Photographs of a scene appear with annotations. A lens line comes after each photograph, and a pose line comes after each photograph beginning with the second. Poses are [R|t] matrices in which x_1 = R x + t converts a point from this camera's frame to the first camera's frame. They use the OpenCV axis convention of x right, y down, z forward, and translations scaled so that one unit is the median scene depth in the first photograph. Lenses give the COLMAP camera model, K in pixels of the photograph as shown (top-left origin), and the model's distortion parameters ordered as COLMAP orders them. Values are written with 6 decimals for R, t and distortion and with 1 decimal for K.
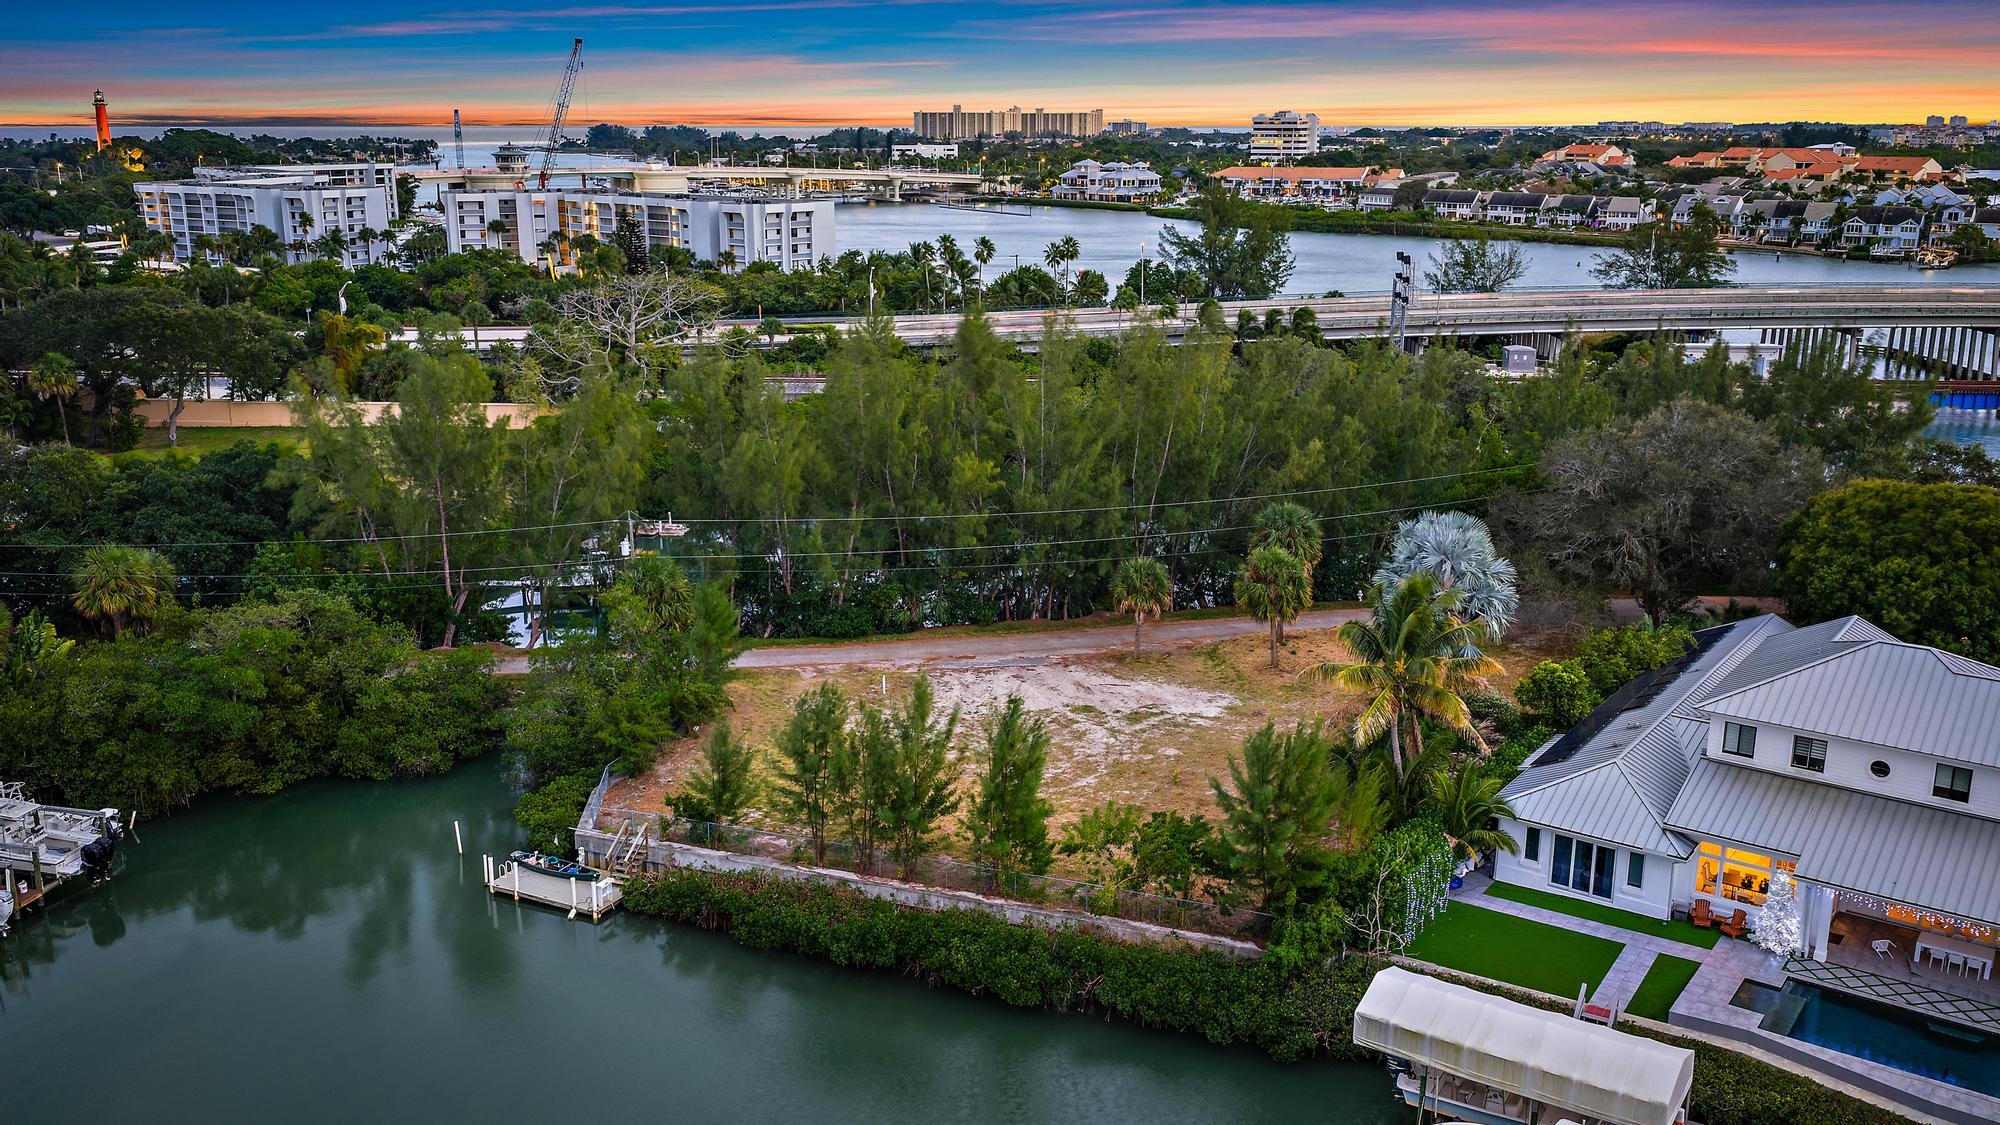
lens RADIAL K [[1663.8, 0, 1000.0], [0, 1663.8, 562.5], [0, 0, 1]] dist [0.038398, -0.077827]
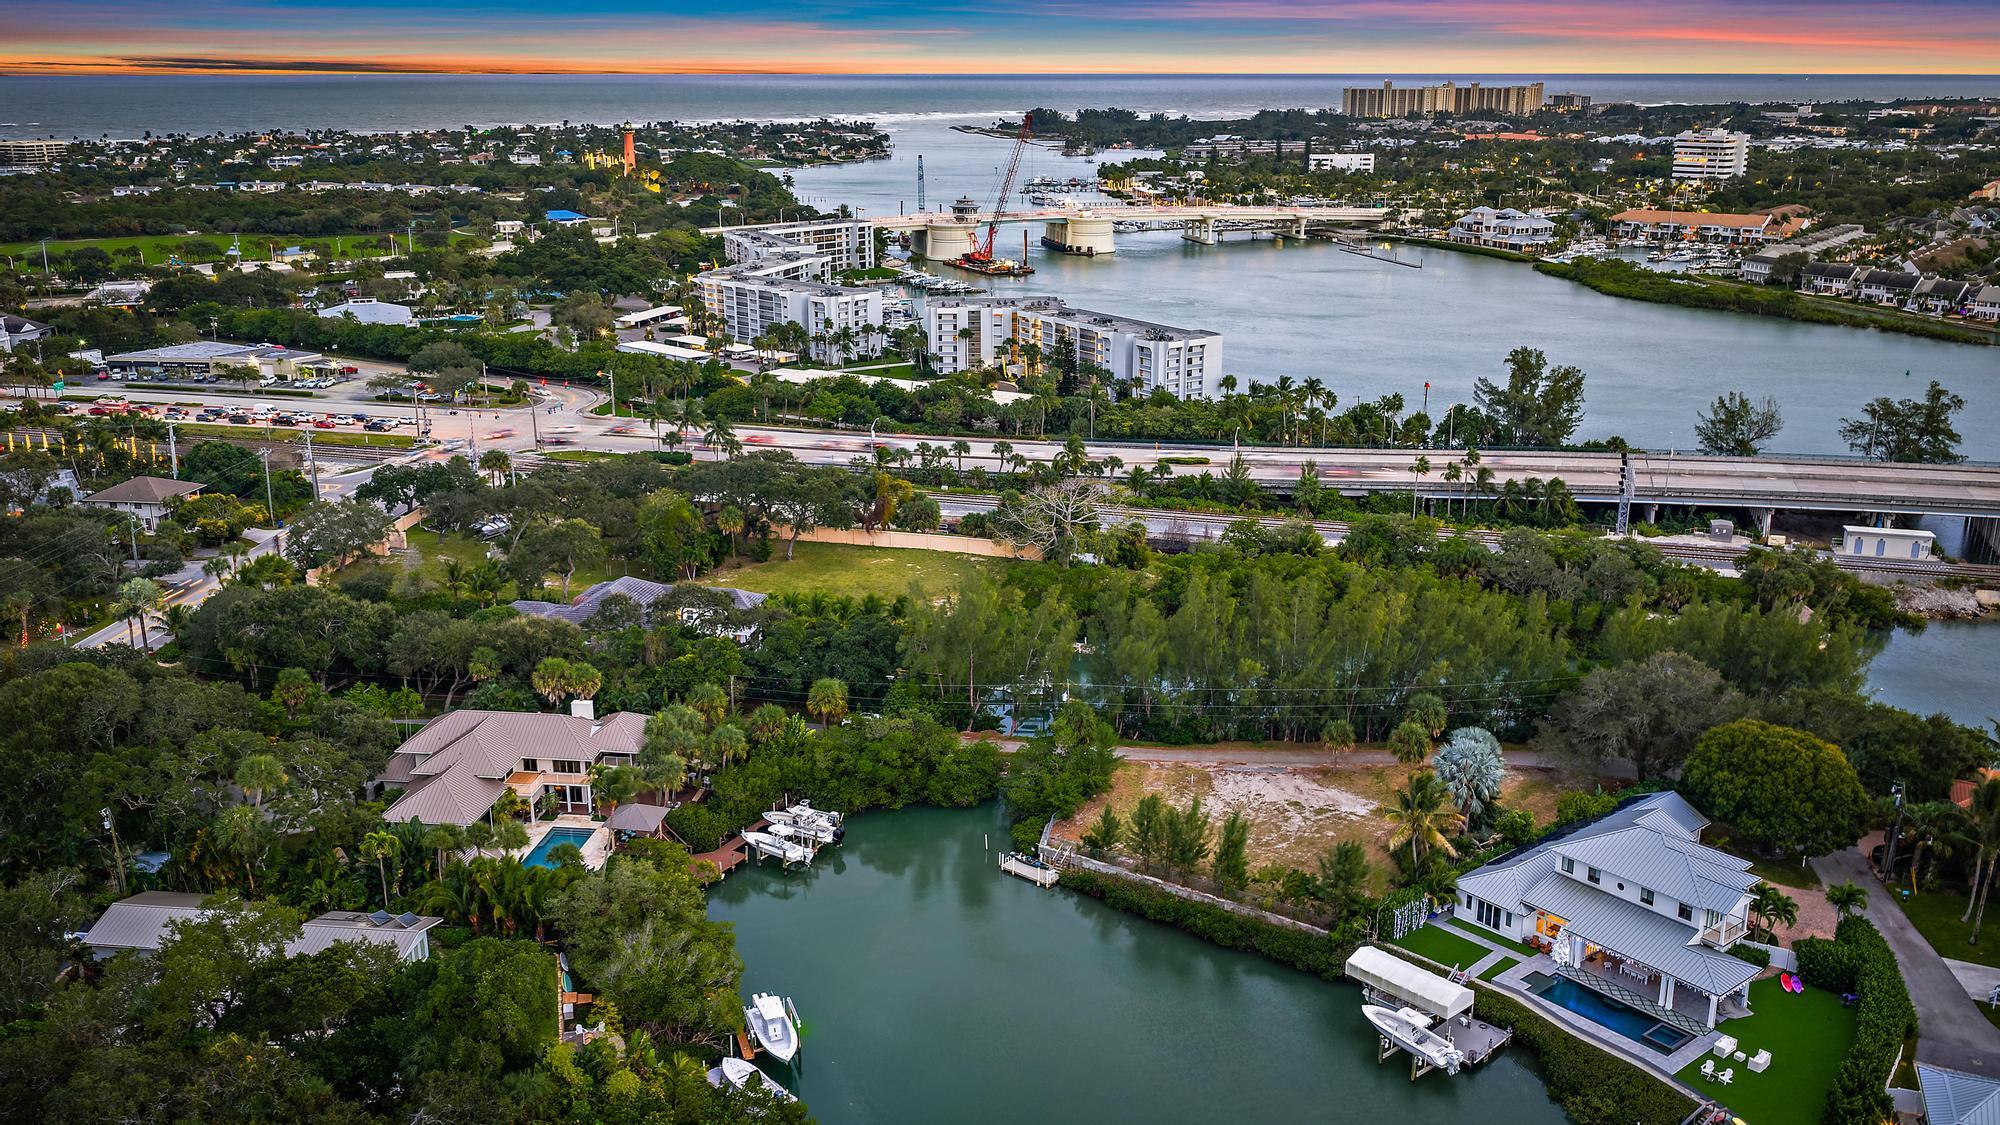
lens RADIAL K [[1663.8, 0, 1000.0], [0, 1663.8, 562.5], [0, 0, 1]] dist [0.038398, -0.077827]
pose [[0.969580, 0.065536, -0.235840, 0.167128], [-0.060384, 0.997754, 0.029009, -0.239747], [0.237212, -0.013885, 0.971359, -1.005626]]
